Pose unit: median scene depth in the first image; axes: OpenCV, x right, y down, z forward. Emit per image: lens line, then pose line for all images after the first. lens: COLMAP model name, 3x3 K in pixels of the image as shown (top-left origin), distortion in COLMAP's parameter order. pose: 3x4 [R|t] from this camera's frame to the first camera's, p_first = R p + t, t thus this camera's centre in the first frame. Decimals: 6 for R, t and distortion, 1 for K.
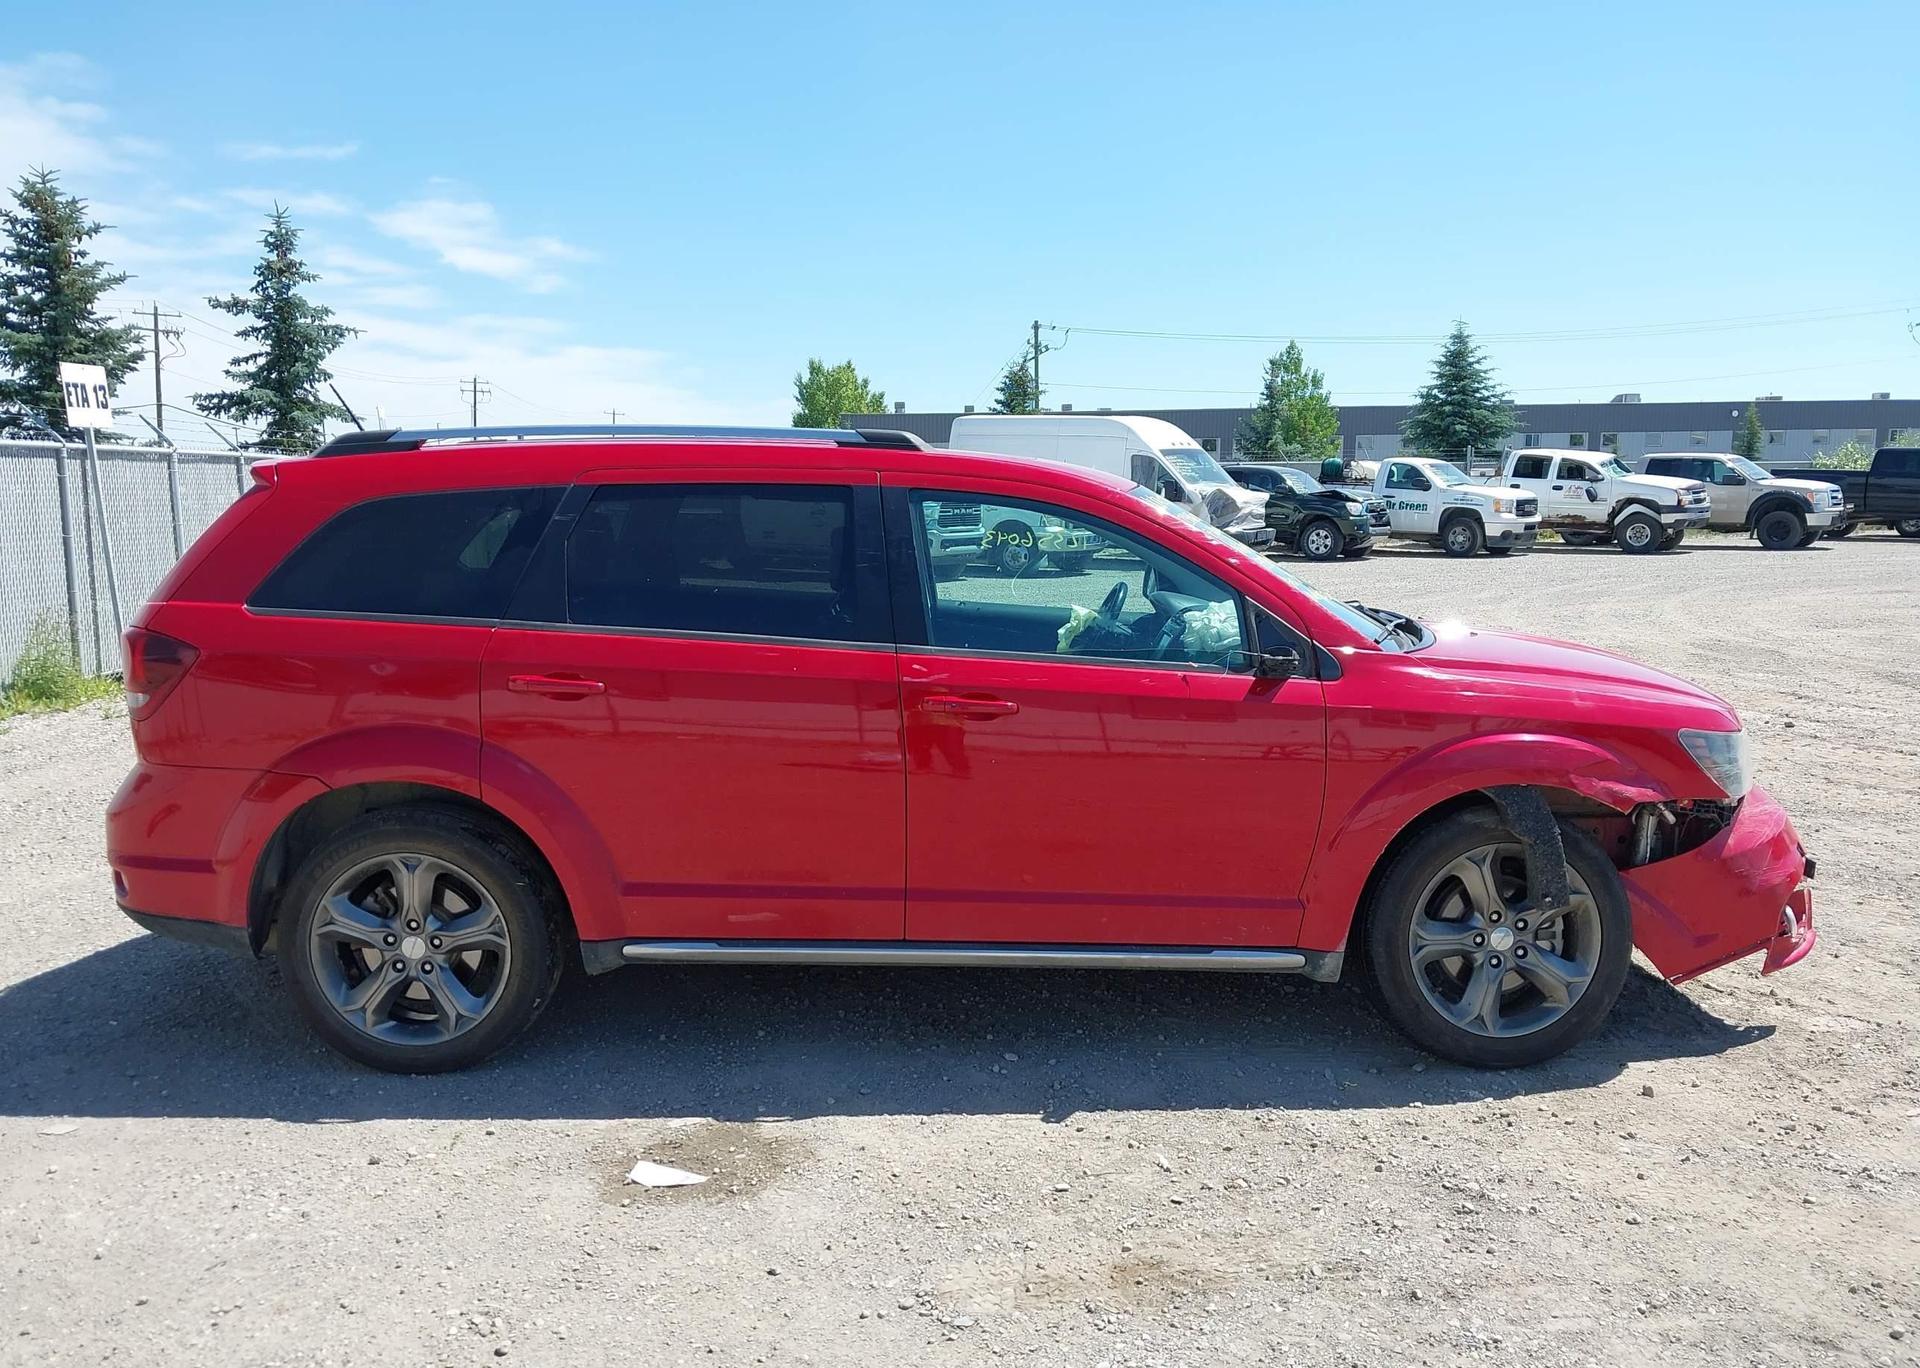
lens RADIAL K [[1495.9, 0, 963.1], [0, 1495.9, 762.2], [0, 0, 1]] dist [0.041589, -0.044797]
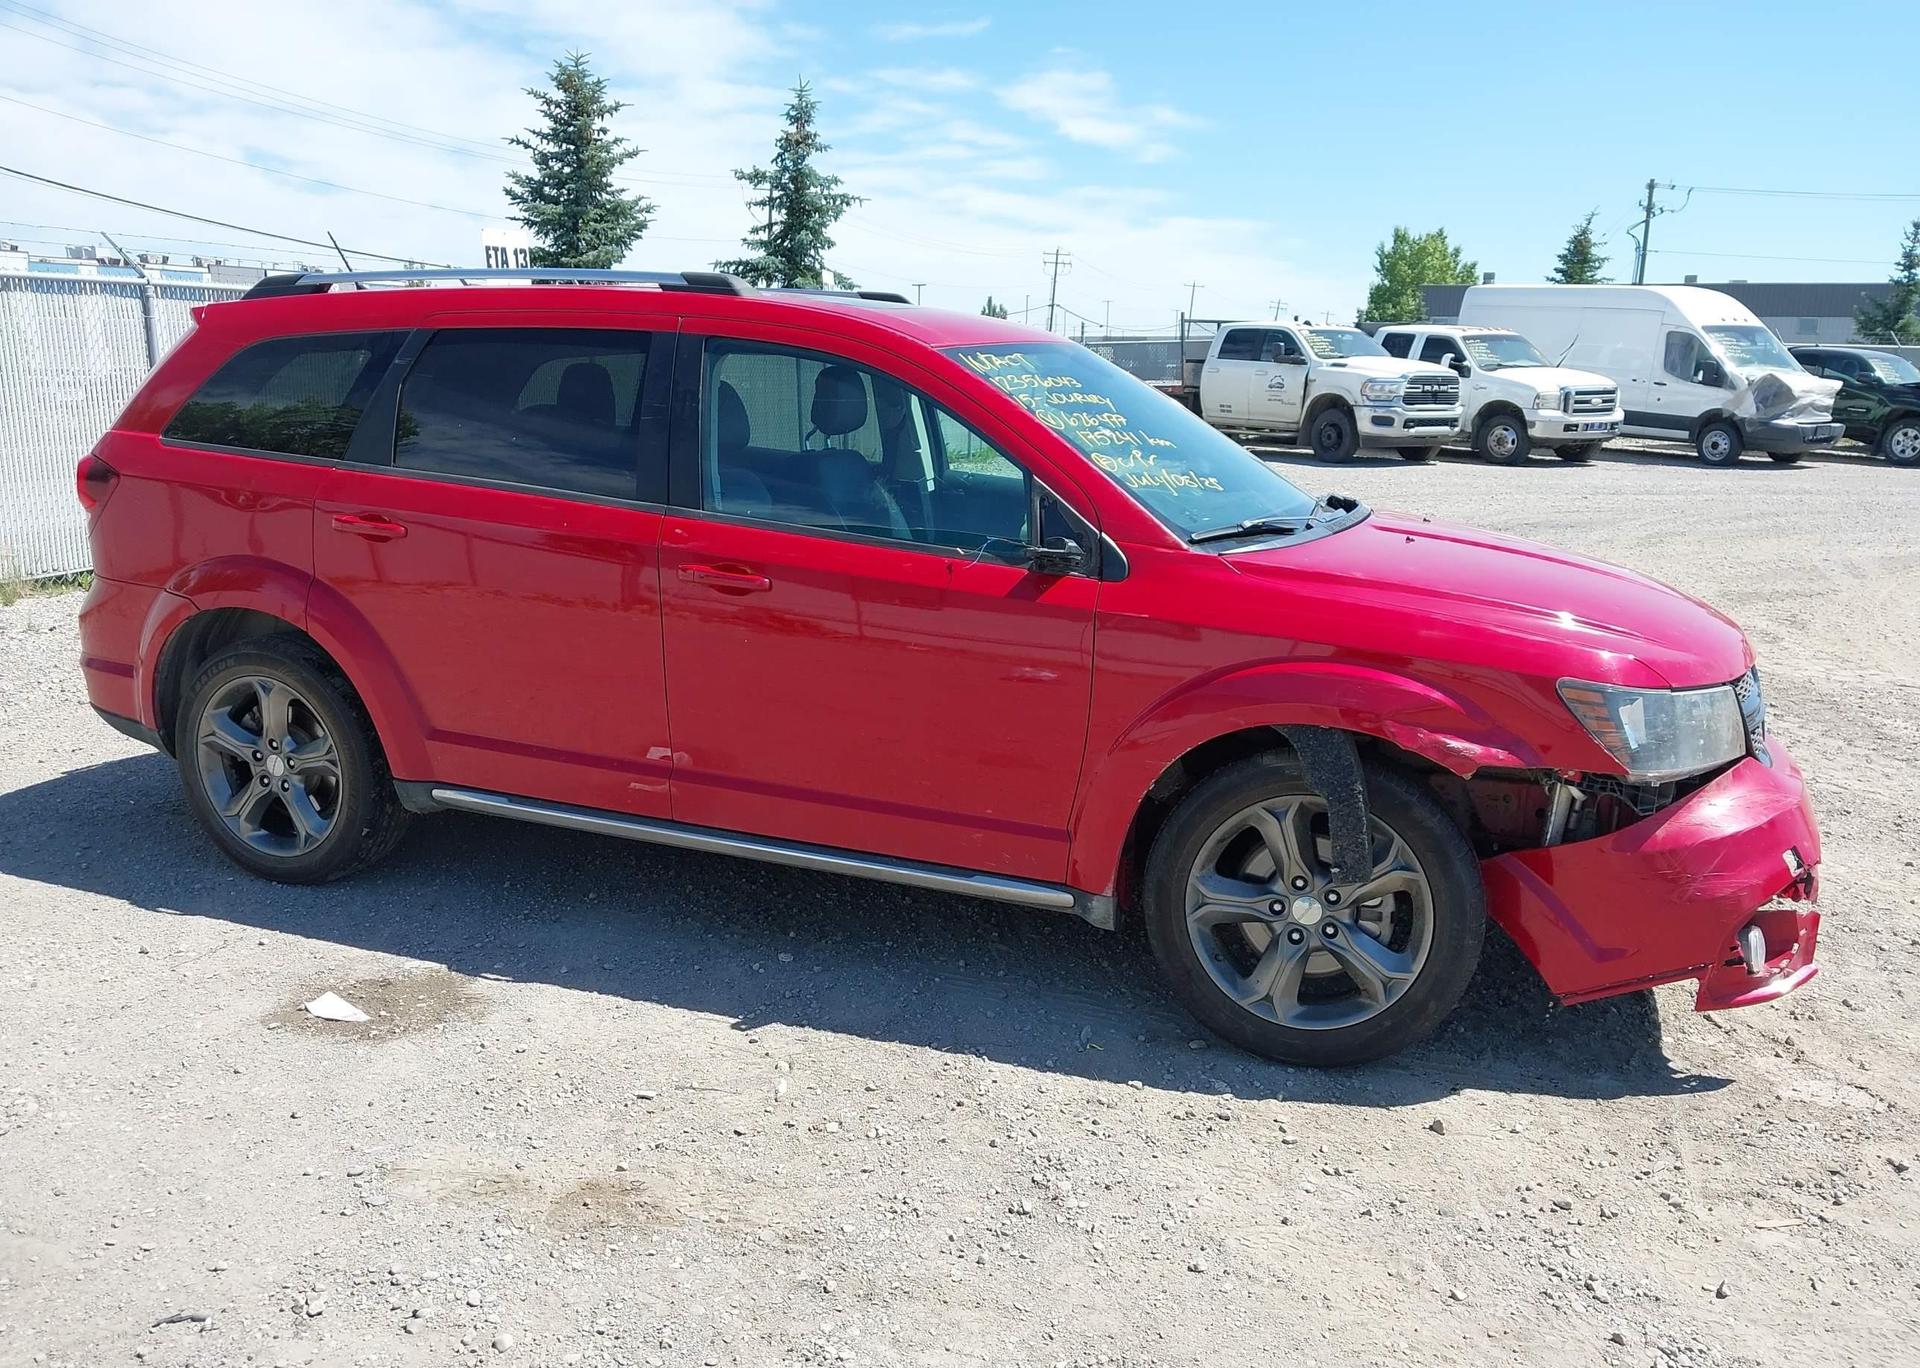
lens RADIAL K [[1515.7, 0, 955.1], [0, 1515.7, 759.3], [0, 0, 1]] dist [-0.003795, -0.001042]
pose [[0.929415, 0.115989, -0.350334, 0.097656], [-0.089302, 0.991797, 0.091452, -0.004911], [0.358068, -0.053711, 0.932149, 0.035115]]
